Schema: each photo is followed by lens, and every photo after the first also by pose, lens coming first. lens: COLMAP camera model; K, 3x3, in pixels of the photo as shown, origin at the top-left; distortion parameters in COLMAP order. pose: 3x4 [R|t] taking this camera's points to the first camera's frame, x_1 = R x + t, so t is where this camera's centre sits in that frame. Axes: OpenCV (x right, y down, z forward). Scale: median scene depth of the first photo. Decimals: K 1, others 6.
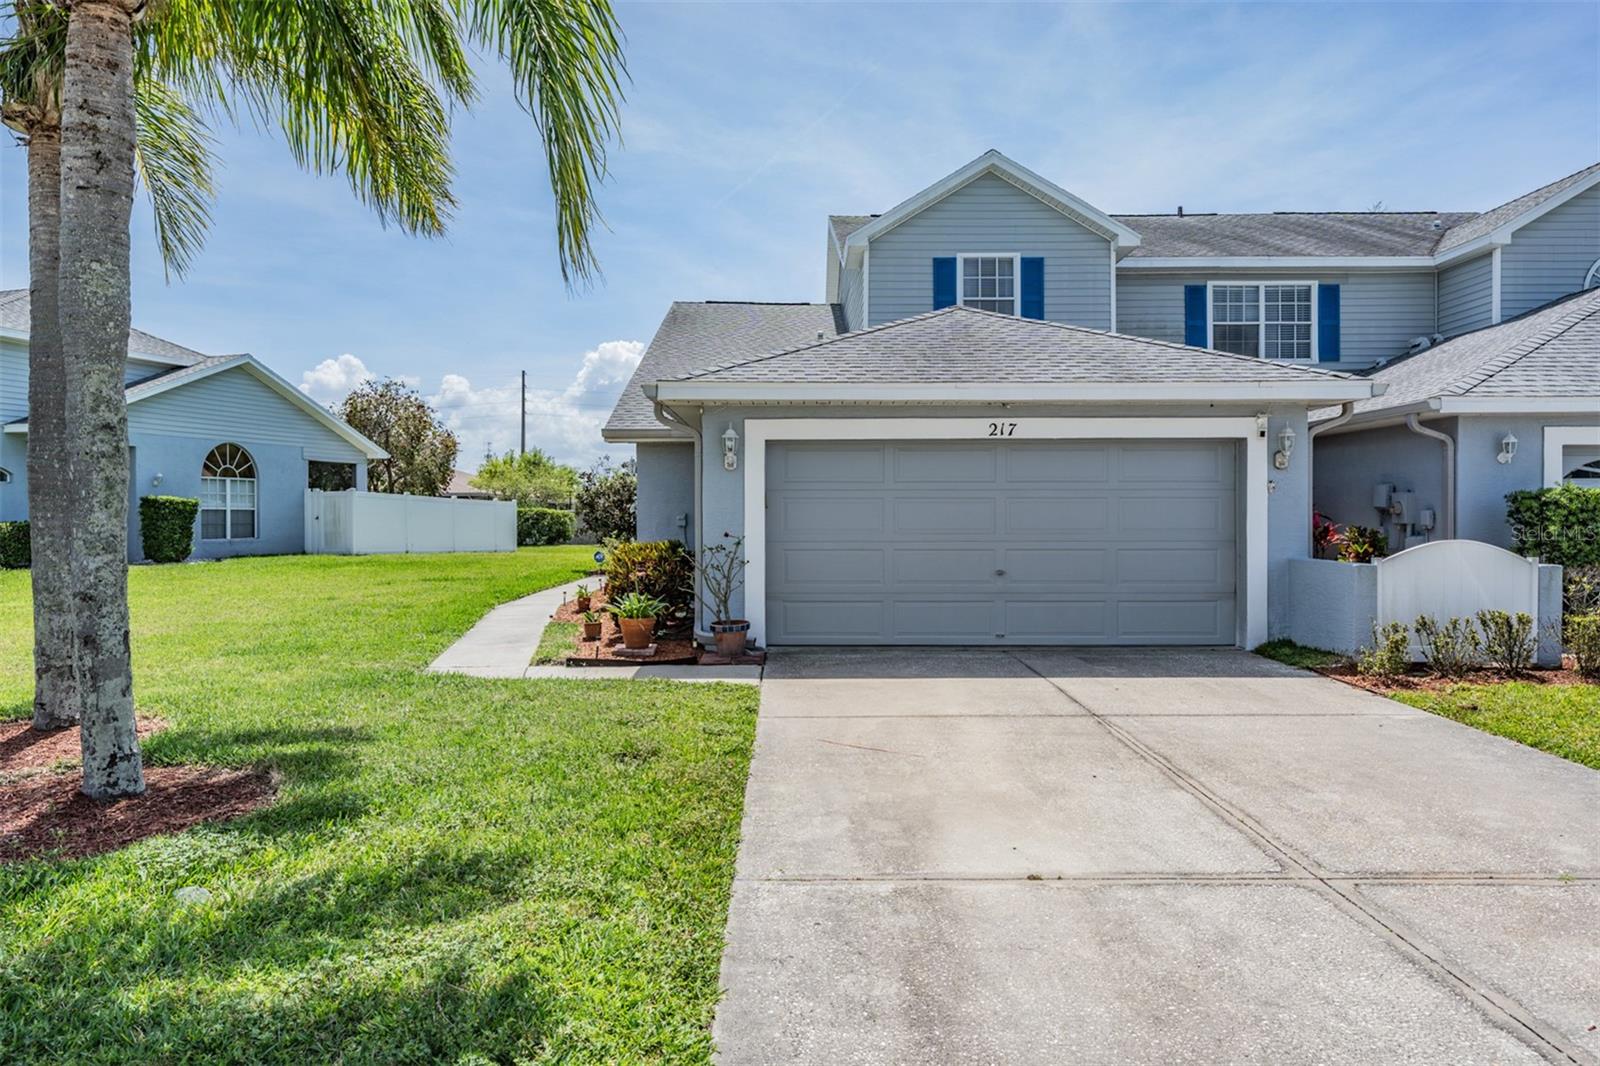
lens RADIAL K [[1020.3, 0, 803.2], [0, 1020.3, 527.2], [0, 0, 1]] dist [0.001174, -0.000591]
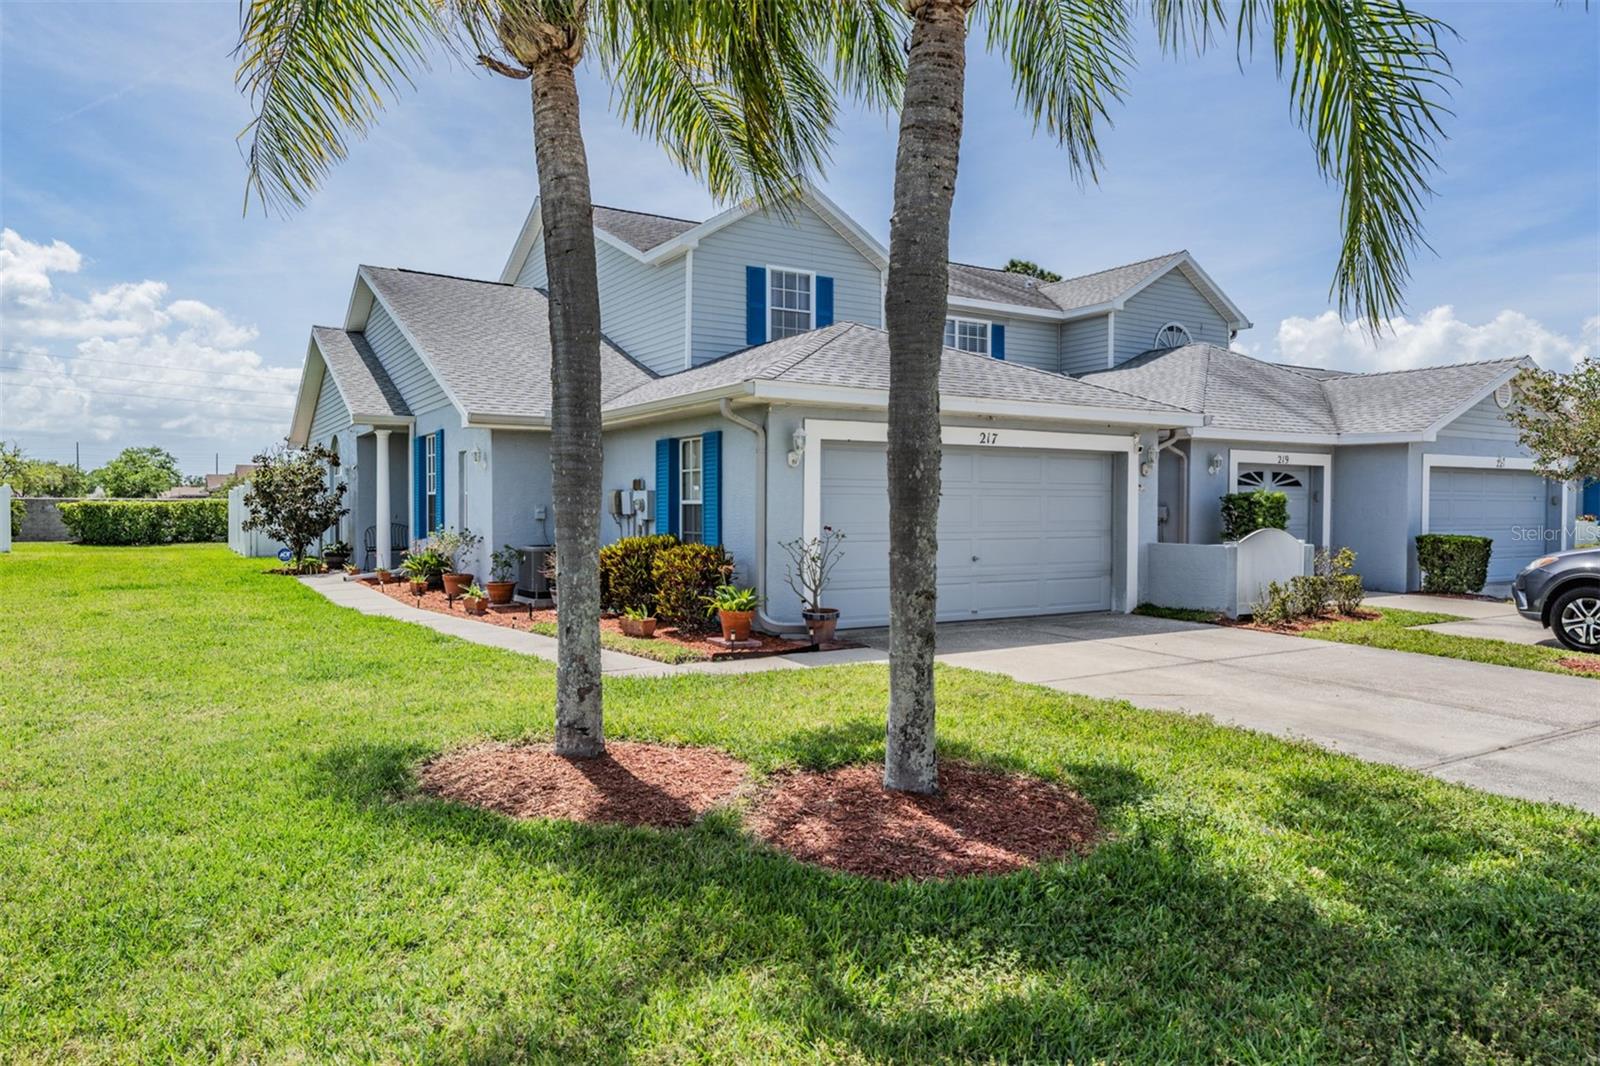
lens RADIAL K [[1027.9, 0, 794.6], [0, 1027.9, 531.0], [0, 0, 1]] dist [-0.000348, 0.000144]
pose [[0.851293, -0.008477, 0.524623, -0.604025], [0.001806, 0.999911, 0.013227, -0.003680], [-0.524688, -0.010313, 0.851232, 0.093708]]
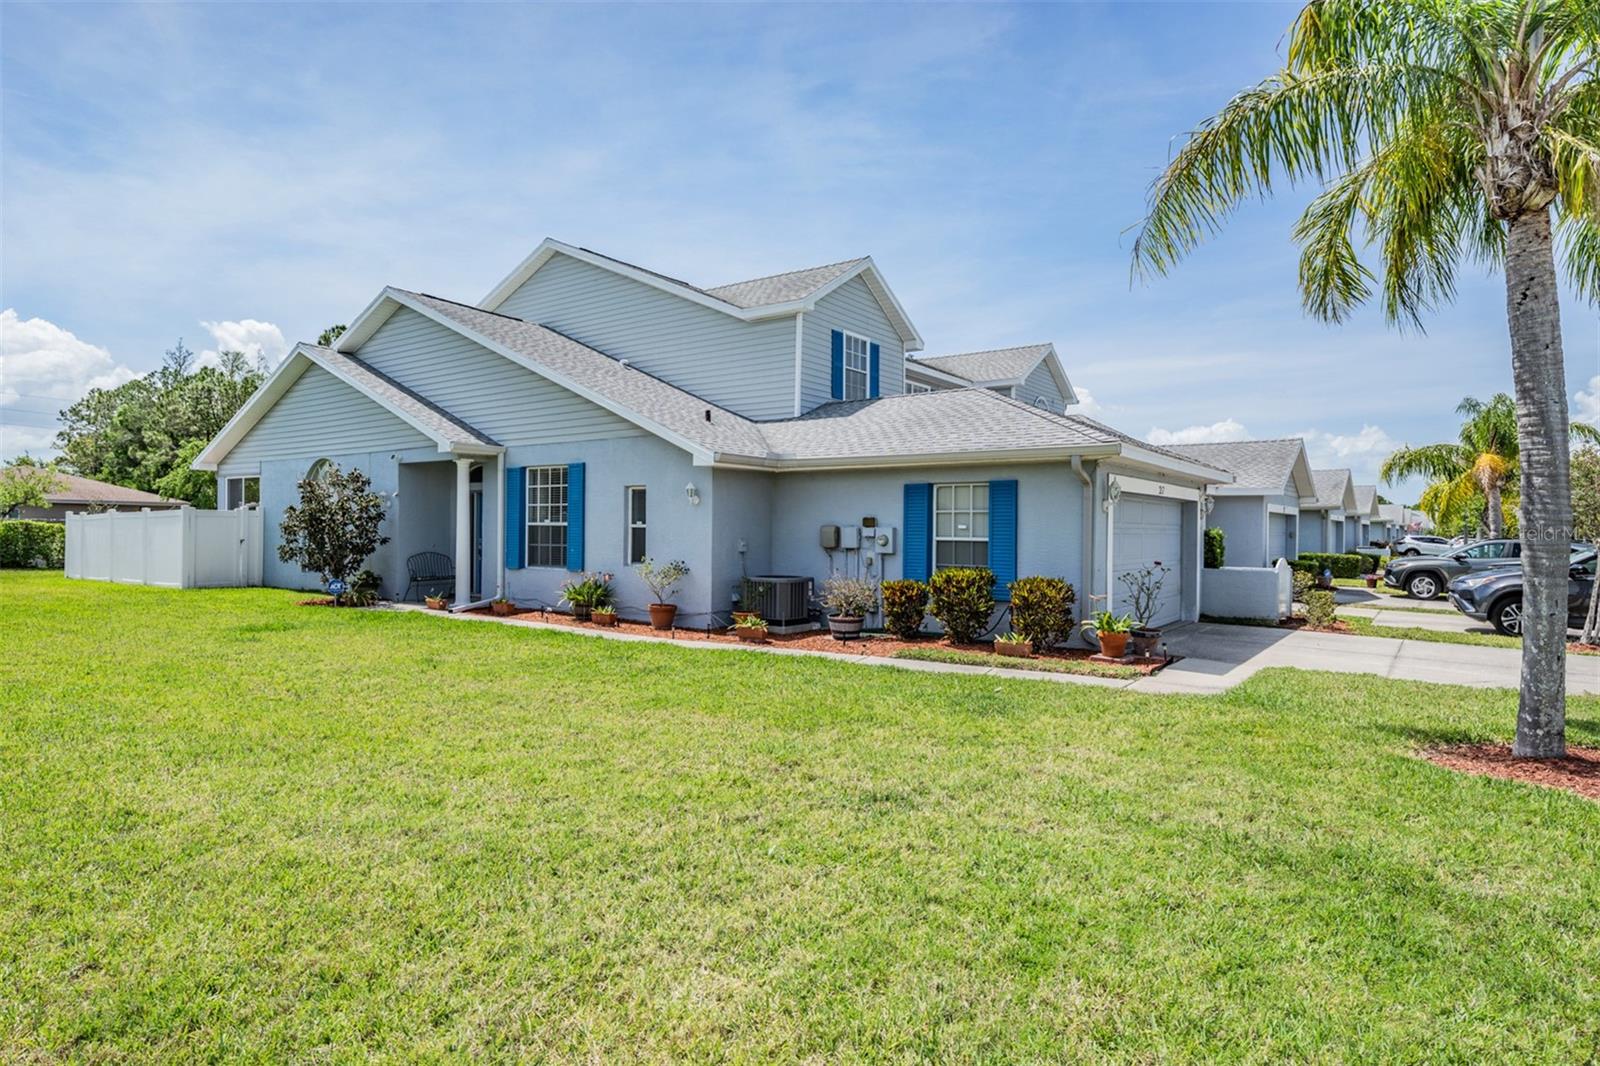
lens RADIAL K [[909.9, 0, 799.1], [0, 909.9, 534.1], [0, 0, 1]] dist [-0.002711, -0.000050]
pose [[0.589090, 0.005929, 0.808045, -1.185643], [-0.000987, 0.999978, -0.006618, -0.019203], [-0.808067, 0.003101, 0.589083, 0.603674]]
